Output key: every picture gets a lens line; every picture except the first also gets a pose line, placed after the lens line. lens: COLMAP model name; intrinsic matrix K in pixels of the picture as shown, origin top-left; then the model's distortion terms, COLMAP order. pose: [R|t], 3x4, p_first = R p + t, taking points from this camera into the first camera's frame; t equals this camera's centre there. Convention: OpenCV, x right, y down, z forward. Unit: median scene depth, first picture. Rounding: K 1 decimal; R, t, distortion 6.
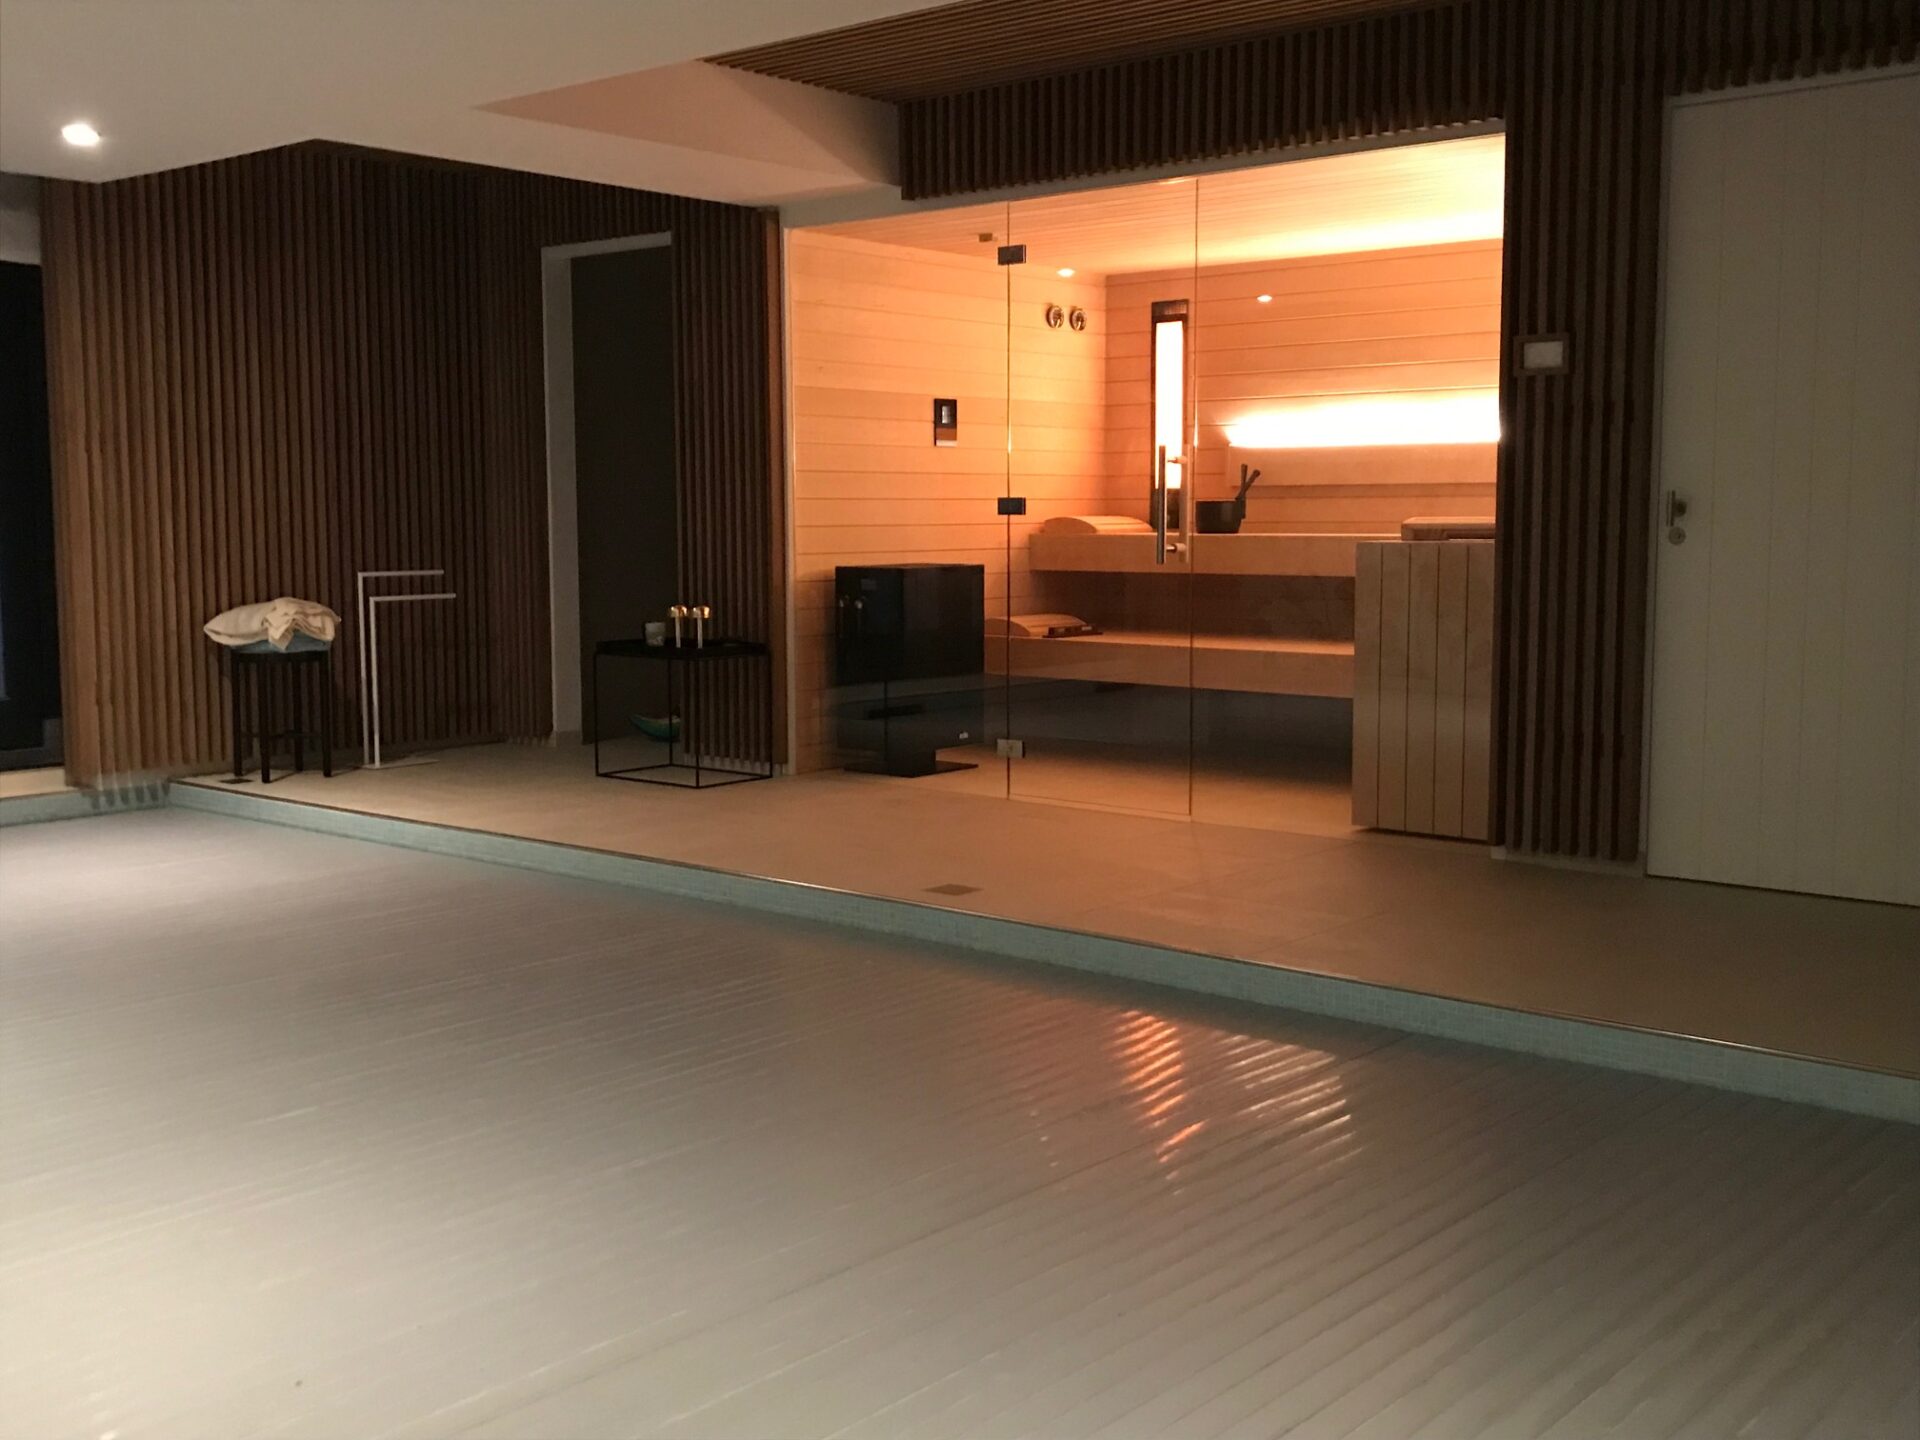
lens RADIAL K [[1989.2, 0, 960.0], [0, 1989.2, 720.0], [0, 0, 1]] dist [0.148624, -0.413096]
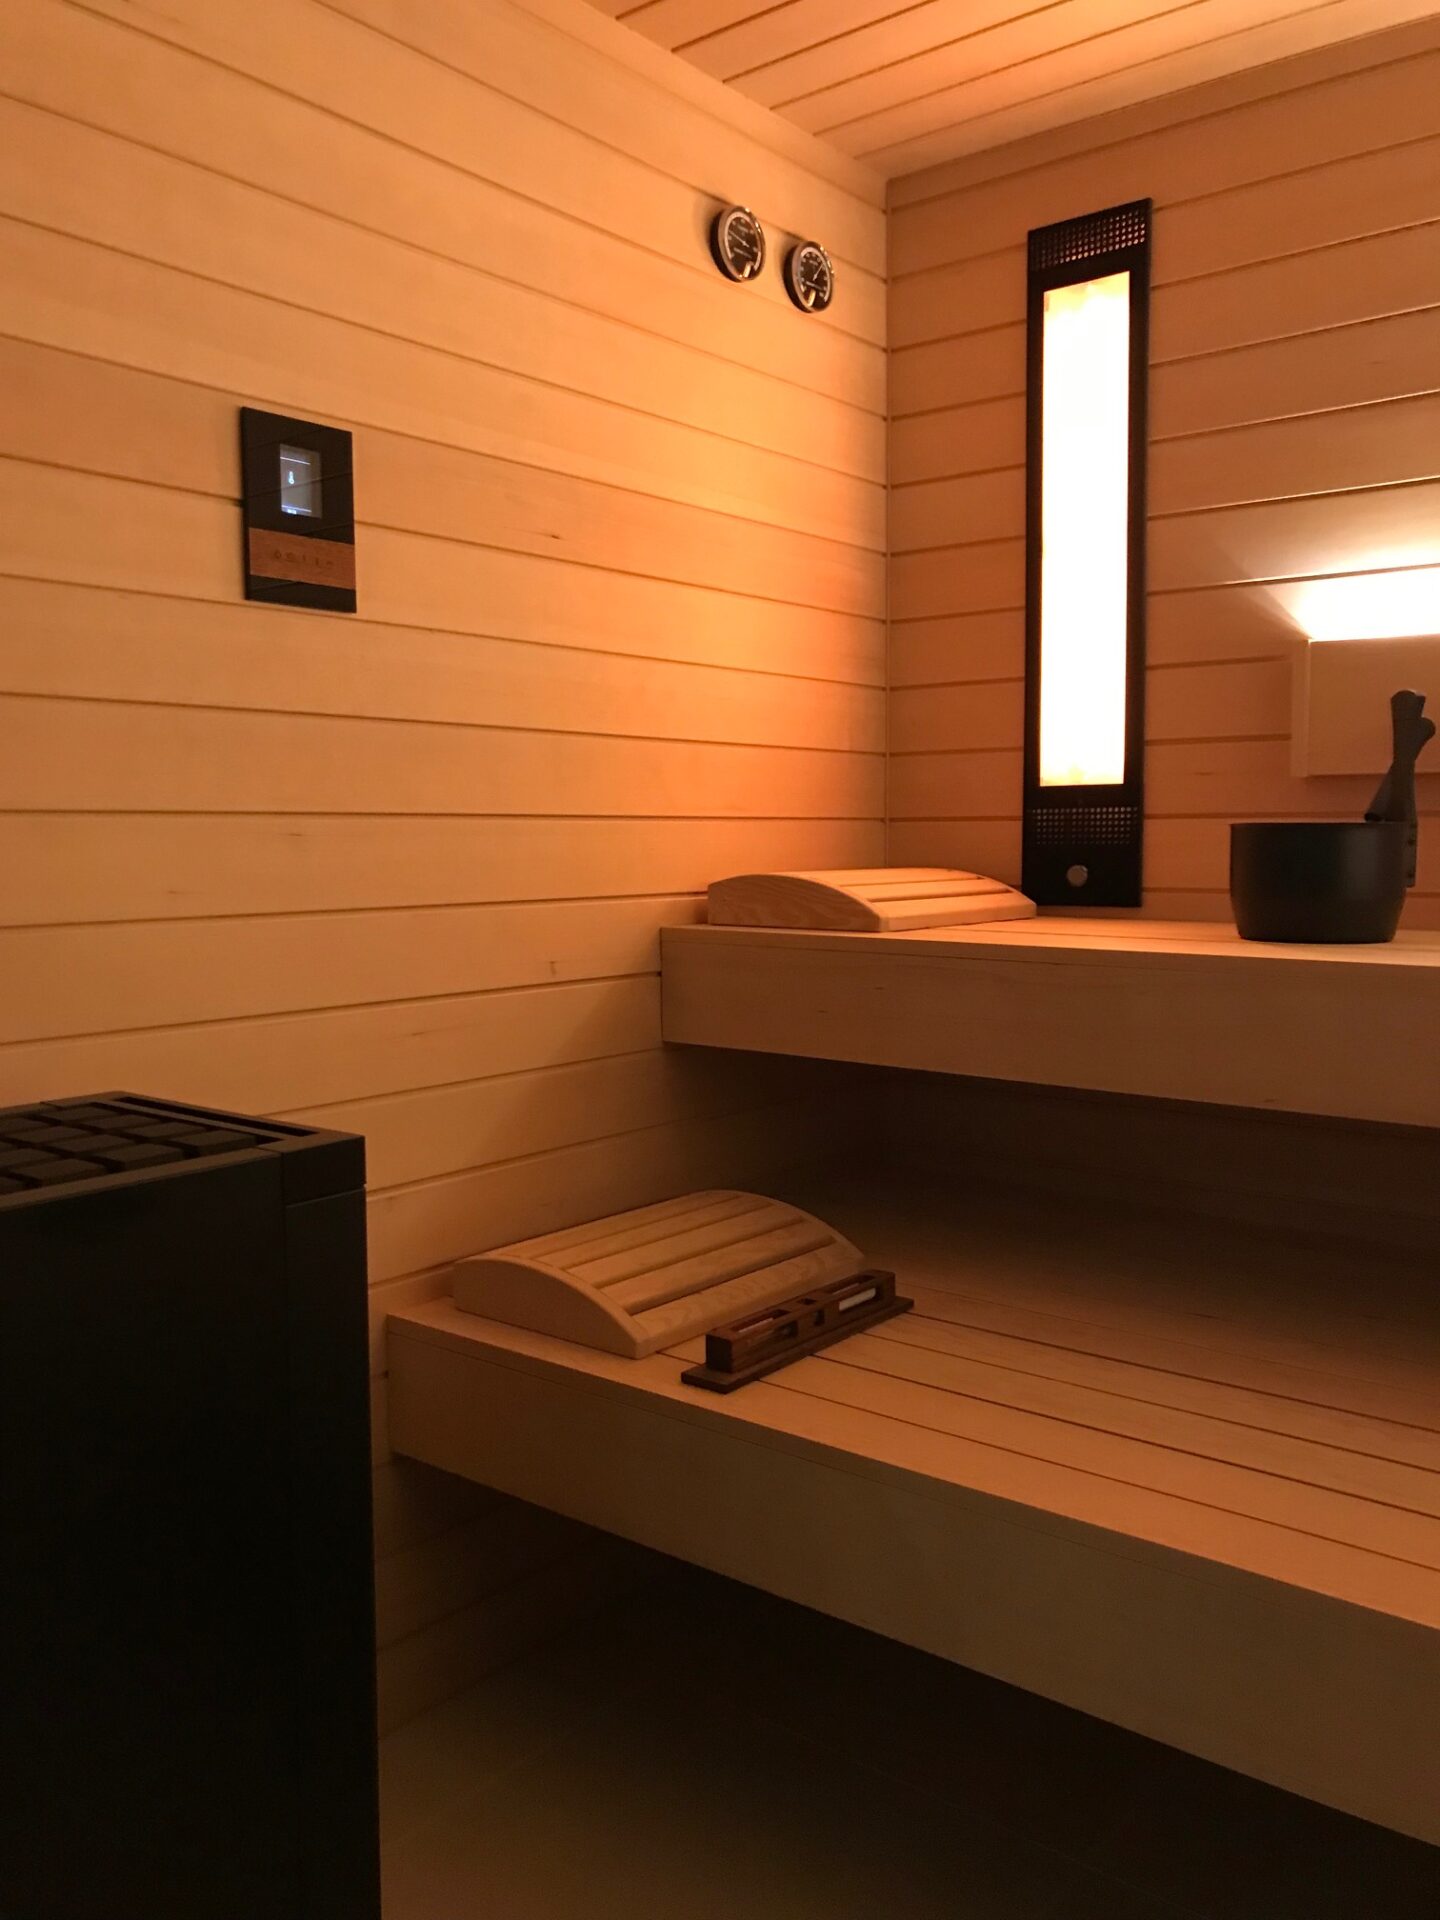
lens RADIAL K [[1564.2, 0, 729.3], [0, 1564.2, 957.1], [0, 0, 1]] dist [0.007053, 0.000216]
pose [[0.999794, -0.001720, 0.020207, 0.047113], [0.002256, 0.999646, -0.026526, -0.094120], [-0.020155, 0.026566, 0.999444, 0.865039]]
